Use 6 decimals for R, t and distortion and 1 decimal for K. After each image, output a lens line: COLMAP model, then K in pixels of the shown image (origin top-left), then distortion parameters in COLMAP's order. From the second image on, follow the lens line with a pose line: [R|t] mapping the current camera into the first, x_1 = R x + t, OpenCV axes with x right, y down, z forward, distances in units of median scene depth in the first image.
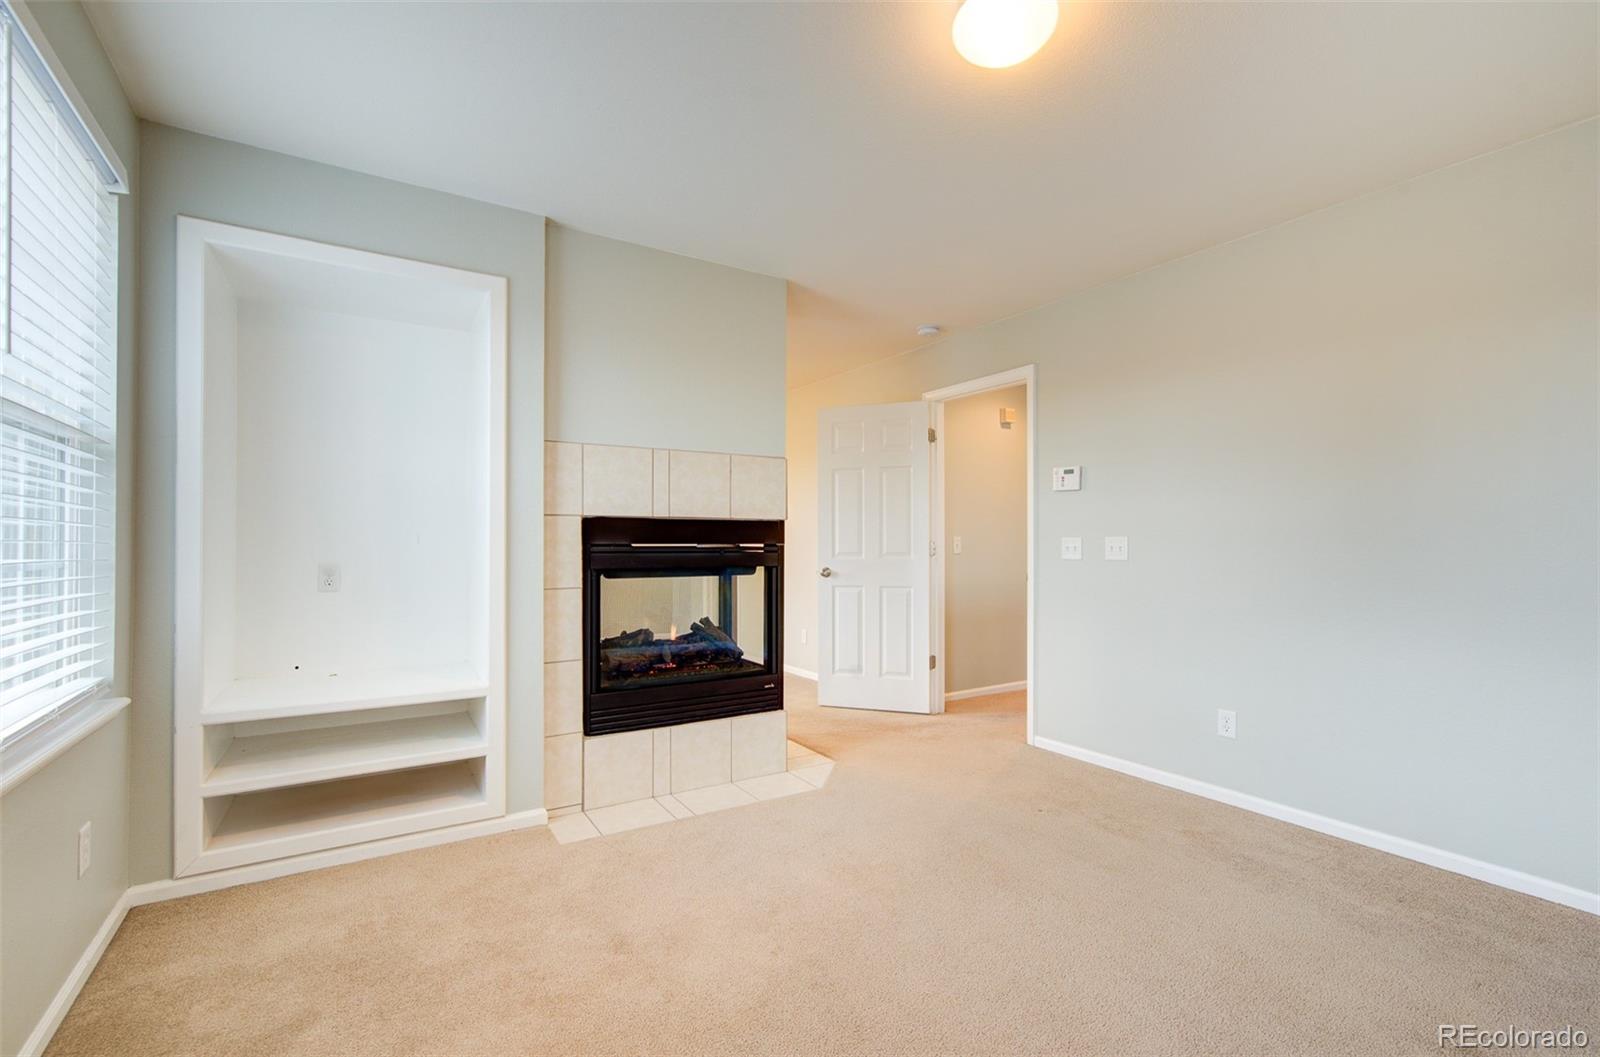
lens RADIAL K [[694.6, 0, 799.3], [0, 694.6, 542.6], [0, 0, 1]] dist [0.000158, 0.000390]
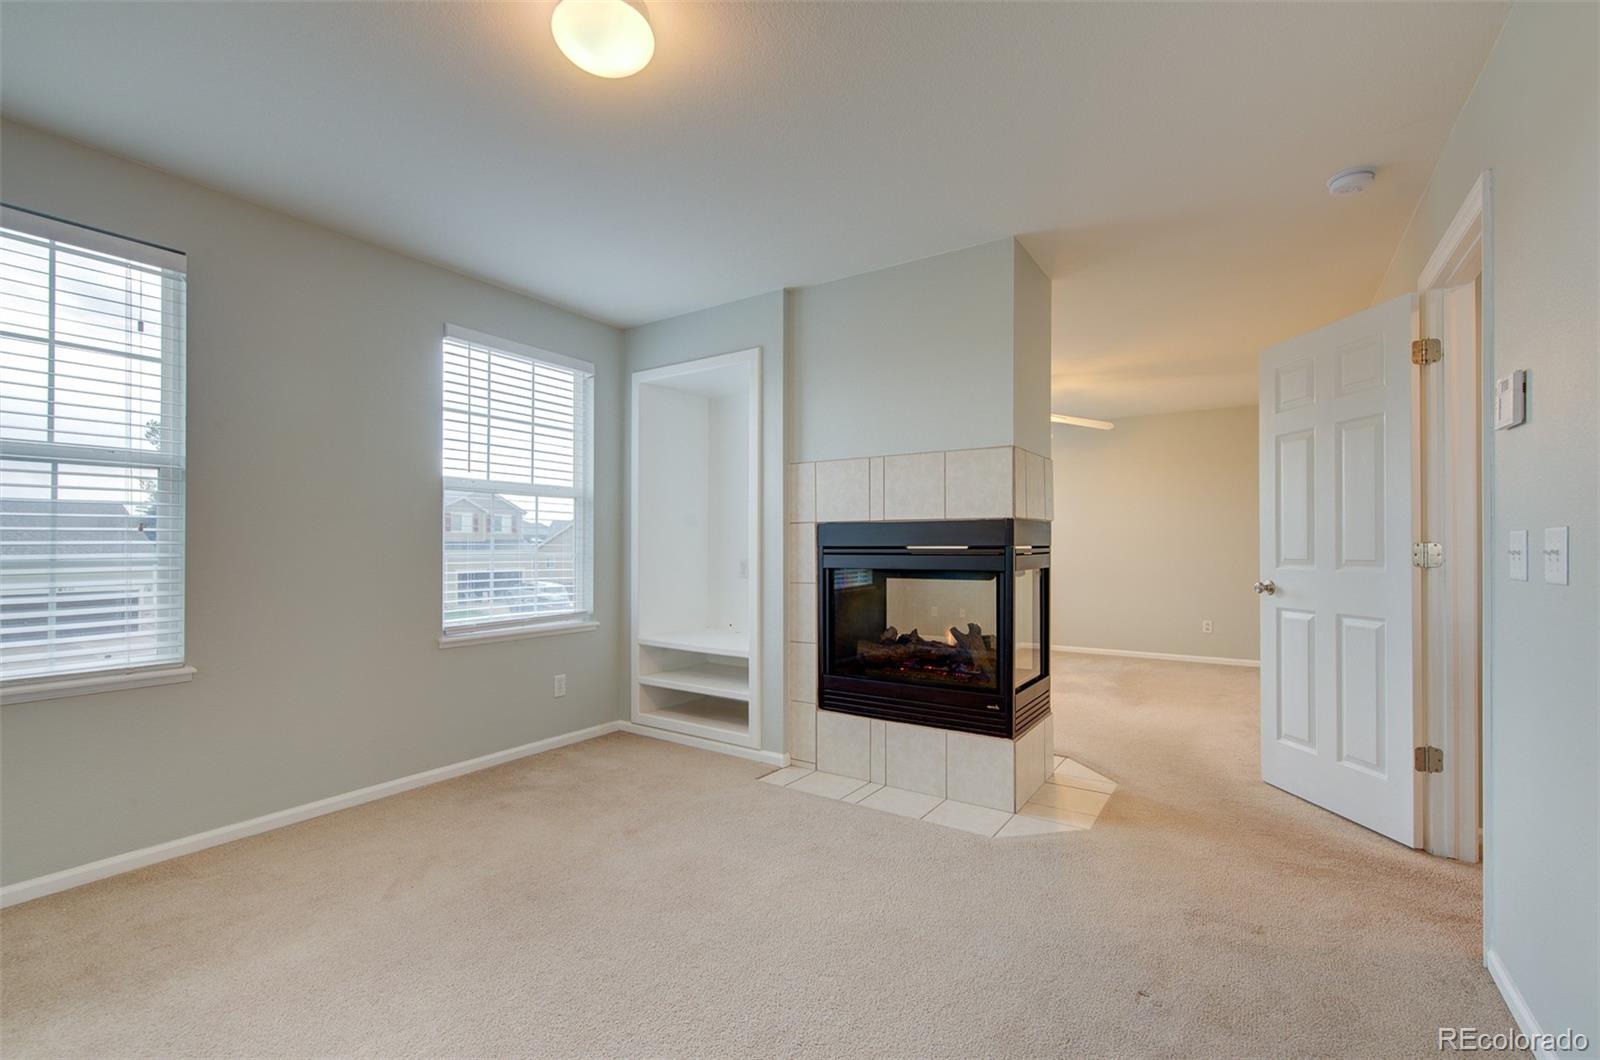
lens RADIAL K [[694.6, 0, 799.3], [0, 694.6, 544.1], [0, 0, 1]] dist [0.000158, 0.000390]
pose [[0.403800, -0.003943, -0.914839, 0.741751], [0.002741, 0.999991, -0.003100, 0.001412], [0.914843, -0.001256, 0.403807, 0.472132]]
